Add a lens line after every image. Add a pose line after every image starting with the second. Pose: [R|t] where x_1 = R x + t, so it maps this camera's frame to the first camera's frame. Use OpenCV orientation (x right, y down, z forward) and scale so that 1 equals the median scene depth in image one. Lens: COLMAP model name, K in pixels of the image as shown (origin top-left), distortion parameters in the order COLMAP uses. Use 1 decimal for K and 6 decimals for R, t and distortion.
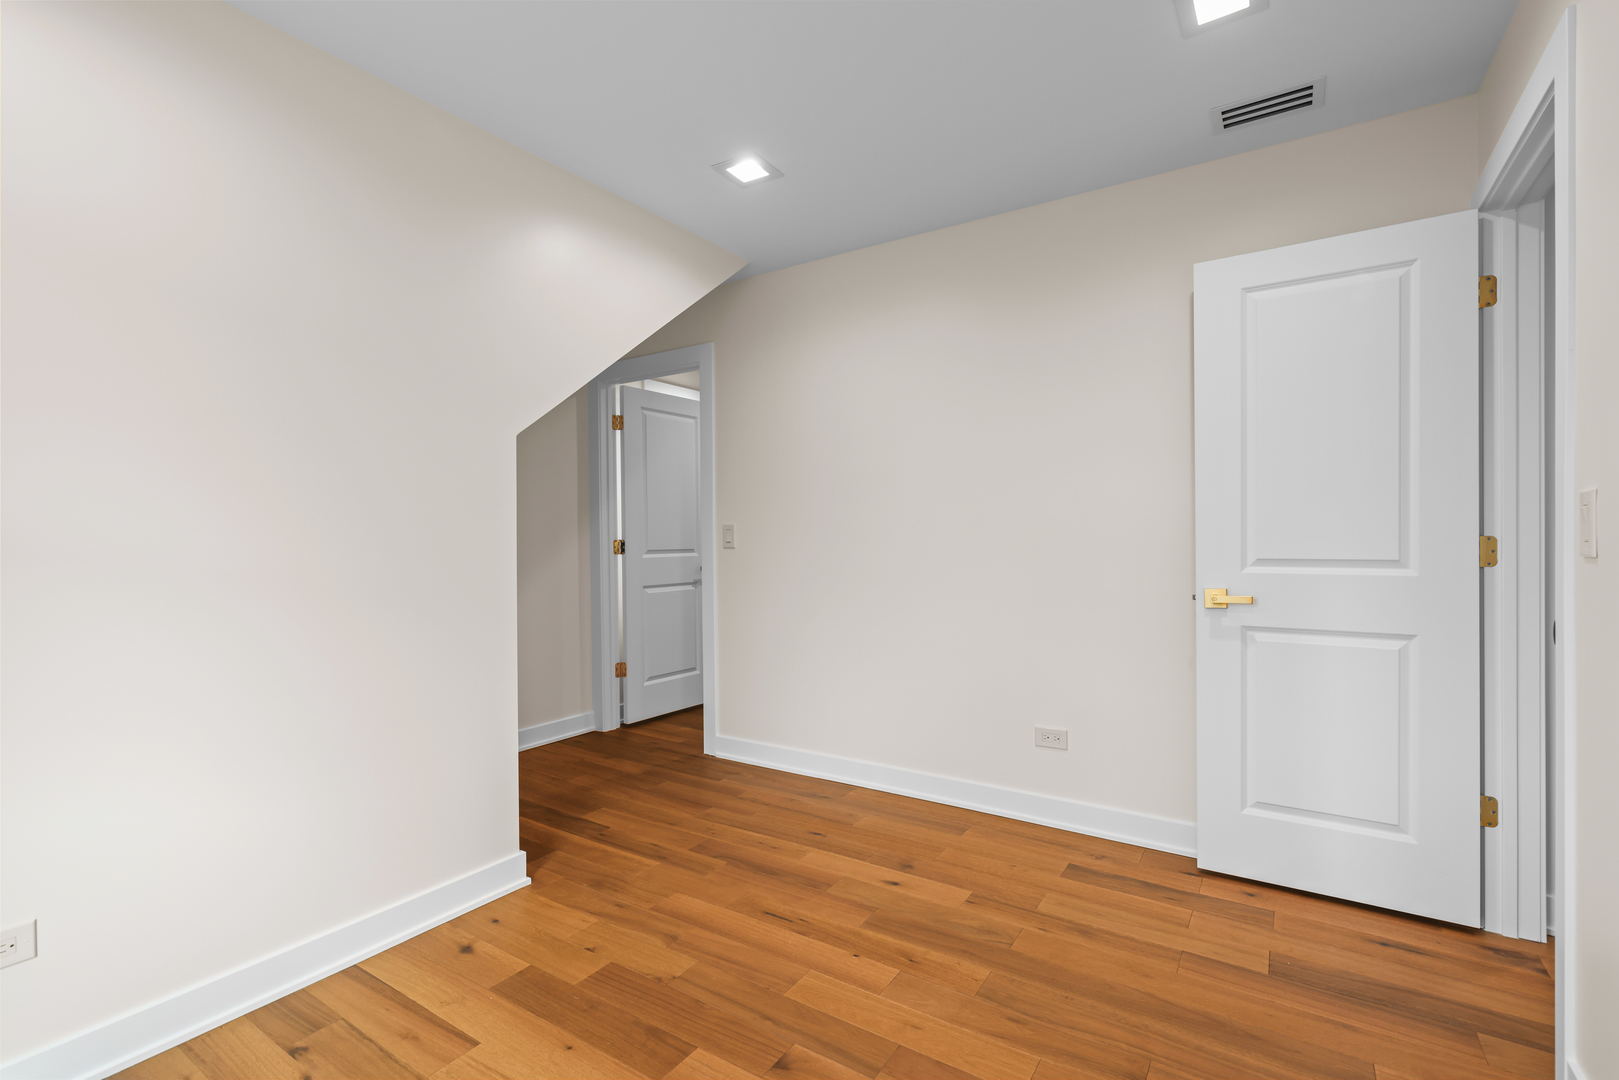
lens RADIAL K [[729.9, 0, 800.5], [0, 729.9, 540.3], [0, 0, 1]] dist [-0.002636, 0.000746]
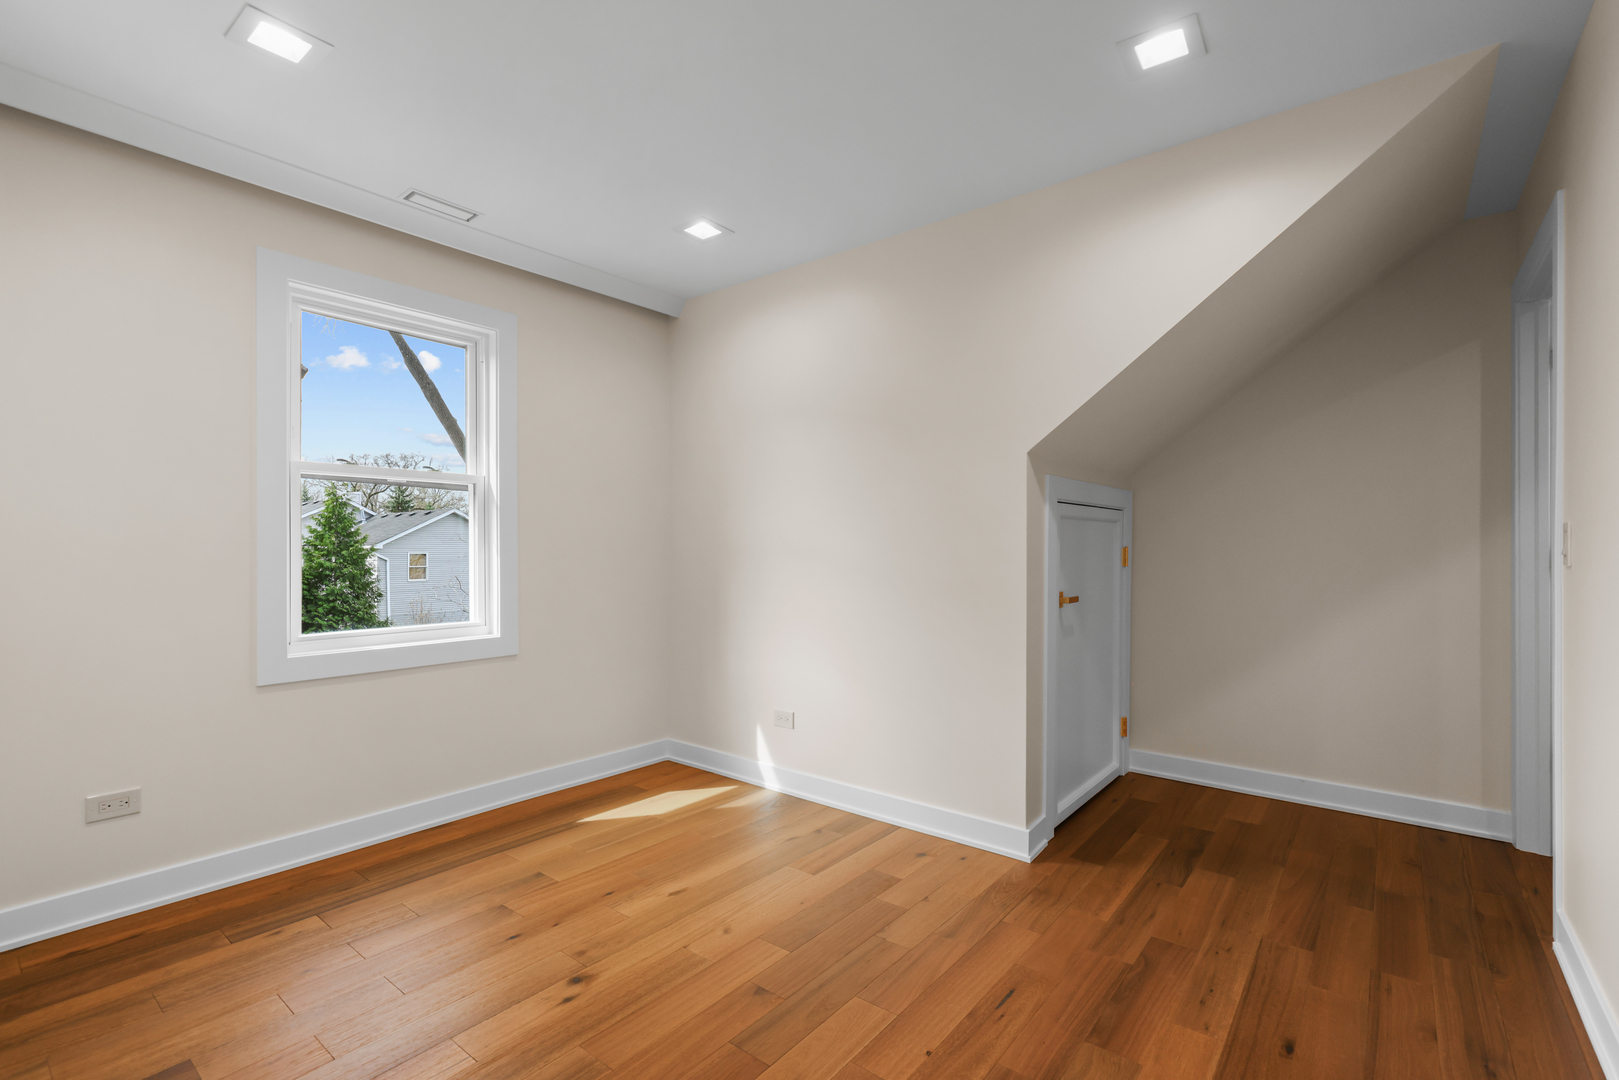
lens RADIAL K [[729.9, 0, 805.4], [0, 729.9, 549.8], [0, 0, 1]] dist [-0.002636, 0.000746]
pose [[-0.108141, 0.002692, -0.994132, 0.634313], [-0.001264, 0.999995, 0.002845, 0.000555], [0.994135, 0.001564, -0.108137, 0.664749]]
